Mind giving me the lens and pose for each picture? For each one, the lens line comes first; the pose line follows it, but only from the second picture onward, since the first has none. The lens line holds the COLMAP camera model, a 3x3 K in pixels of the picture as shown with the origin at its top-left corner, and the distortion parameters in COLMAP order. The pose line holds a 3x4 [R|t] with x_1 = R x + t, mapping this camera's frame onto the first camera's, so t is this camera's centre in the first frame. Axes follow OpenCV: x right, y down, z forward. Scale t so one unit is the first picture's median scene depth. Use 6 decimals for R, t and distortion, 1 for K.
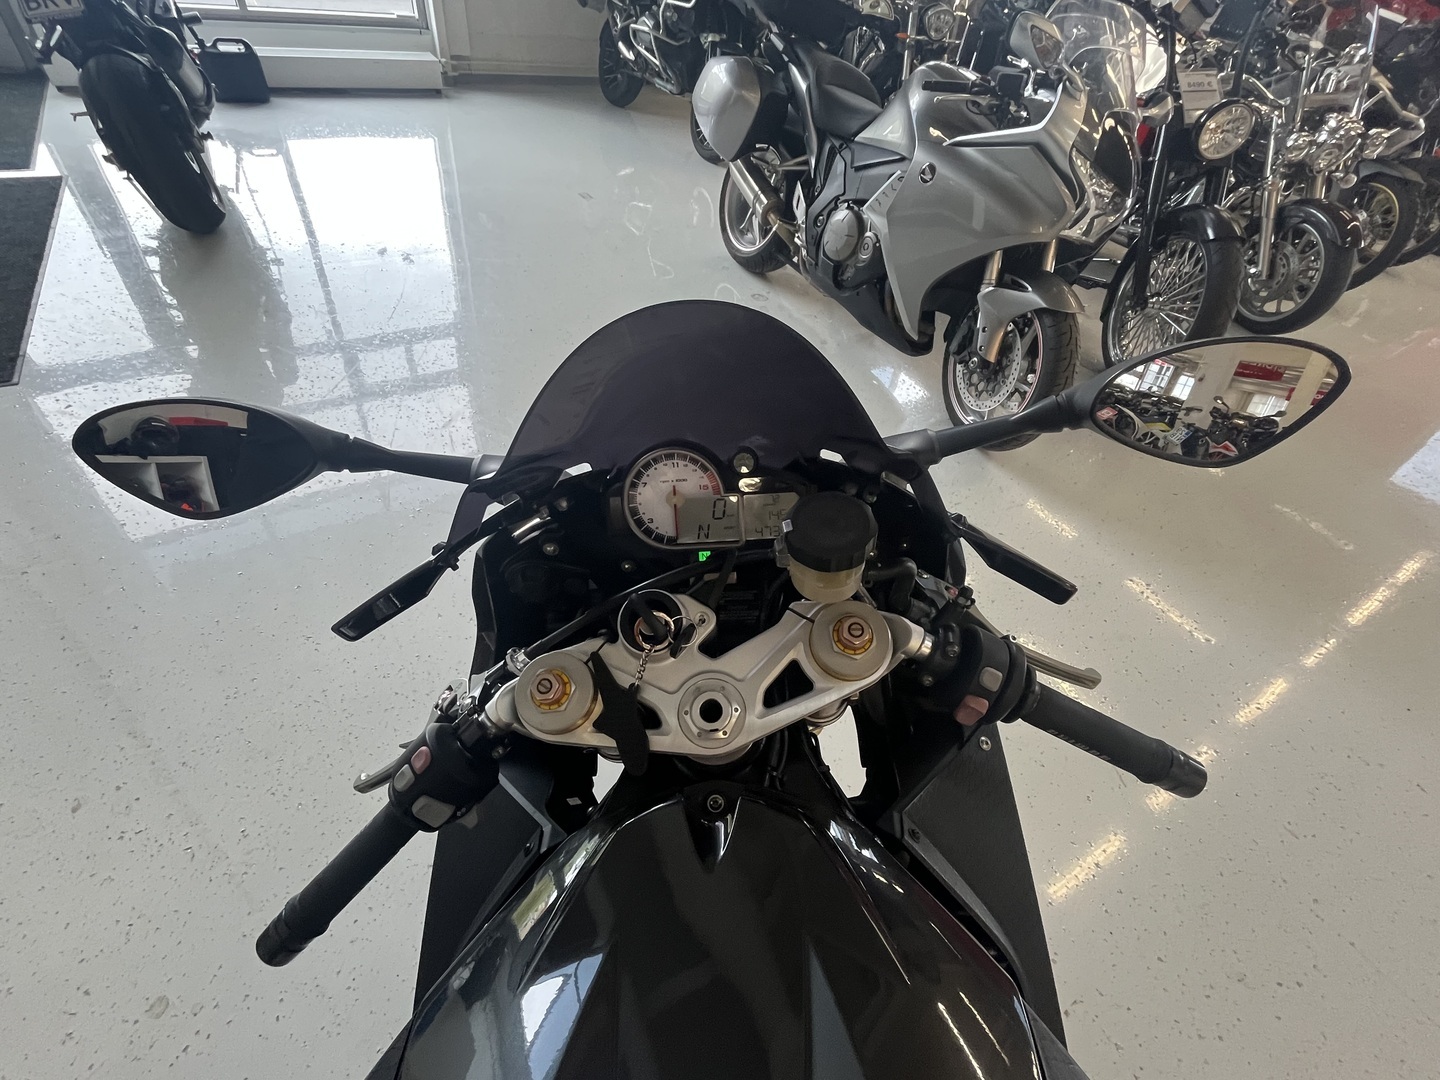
lens RADIAL K [[648.1, 0, 724.2], [0, 648.1, 534.8], [0, 0, 1]] dist [0.000282, -0.000298]
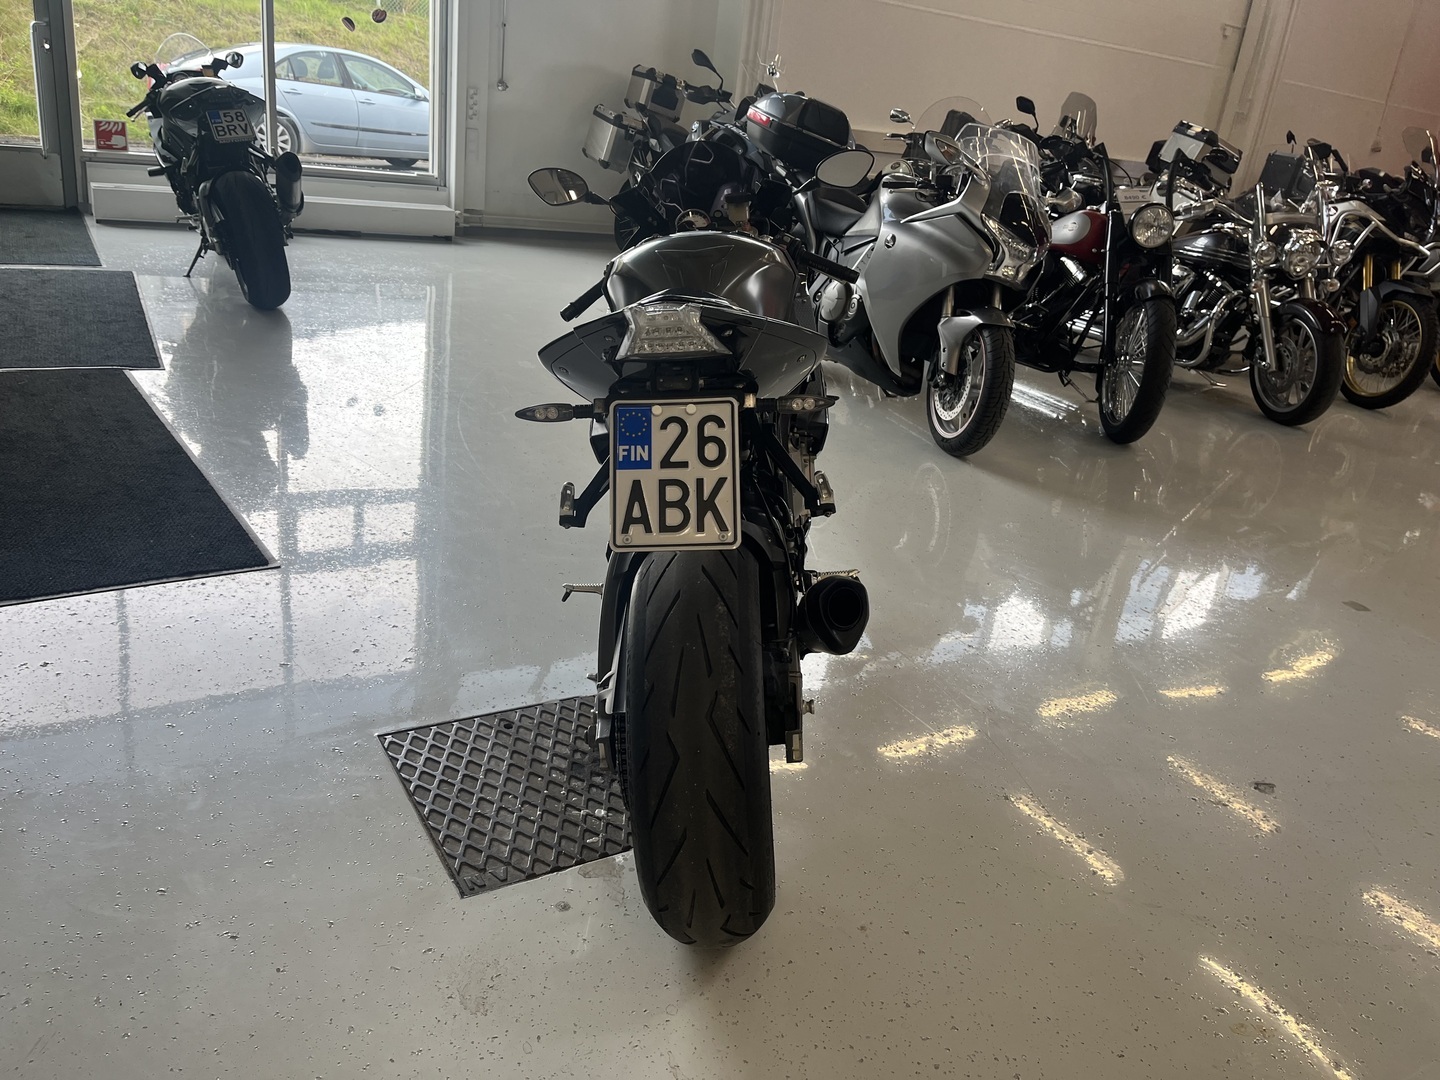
lens RADIAL K [[1092.4, 0, 725.4], [0, 1092.4, 542.9], [0, 0, 1]] dist [0.064450, -0.092850]
pose [[0.999567, 0.010033, -0.027653, 0.045170], [-0.019765, 0.925289, -0.378747, 0.730211], [0.021787, 0.379130, 0.925087, -0.704771]]
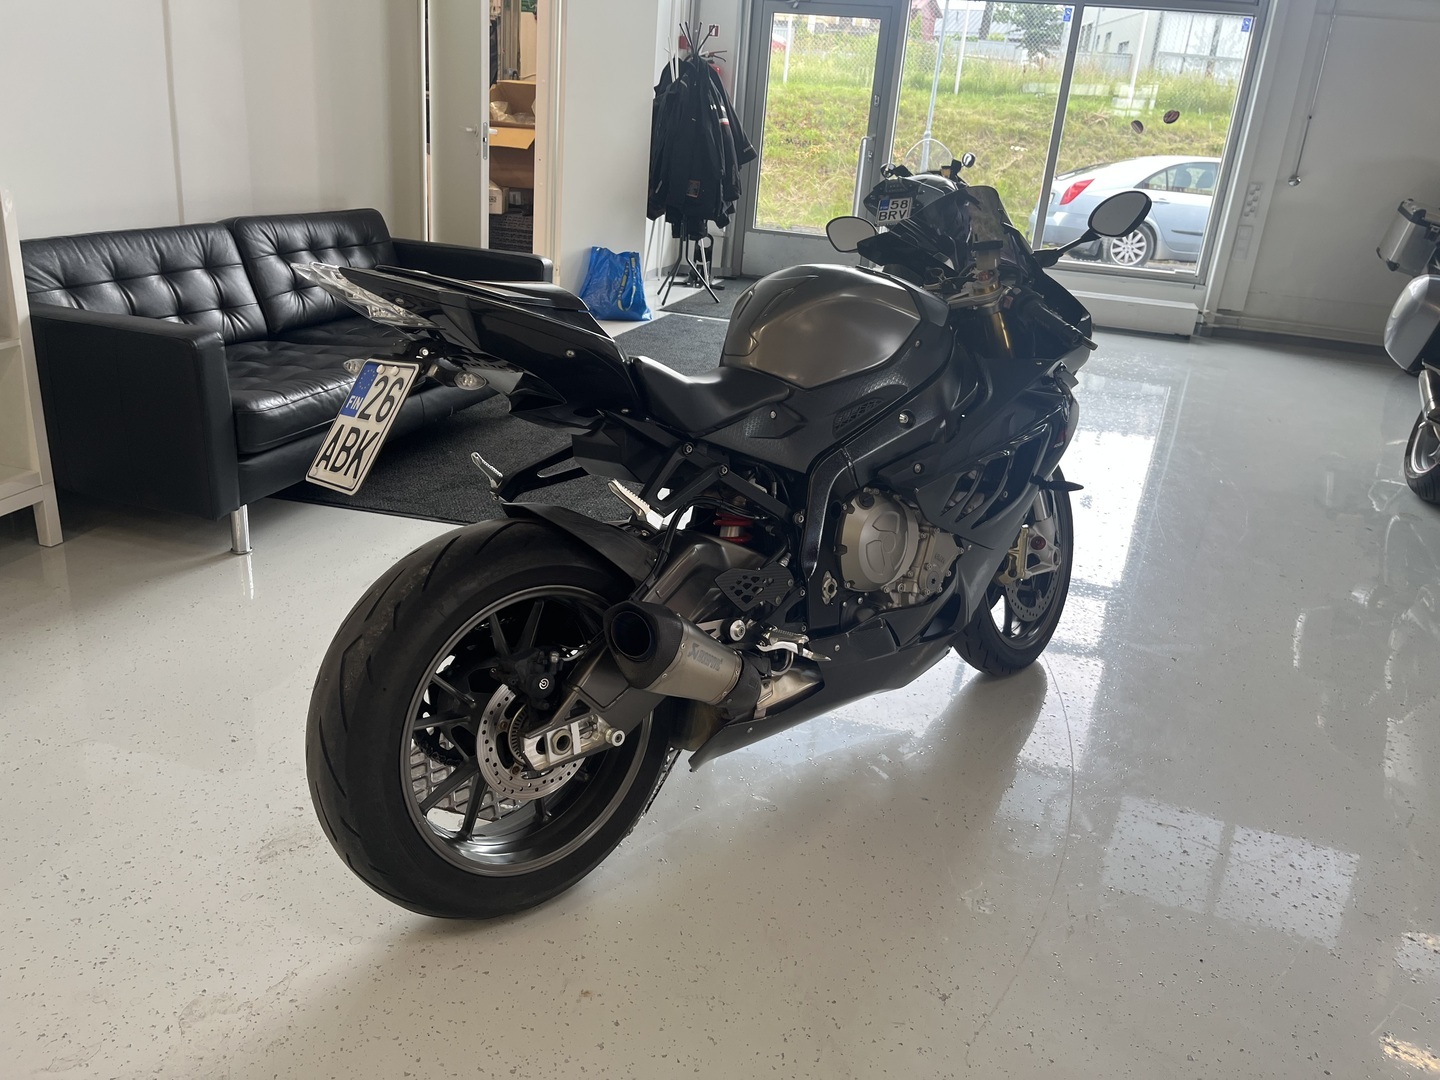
lens RADIAL K [[1092.4, 0, 725.4], [0, 1092.4, 542.9], [0, 0, 1]] dist [0.064450, -0.092850]
pose [[0.669522, 0.204226, -0.714165, 0.618011], [-0.515262, 0.820215, -0.248500, 0.584517], [0.535018, 0.534359, 0.654382, -0.453178]]
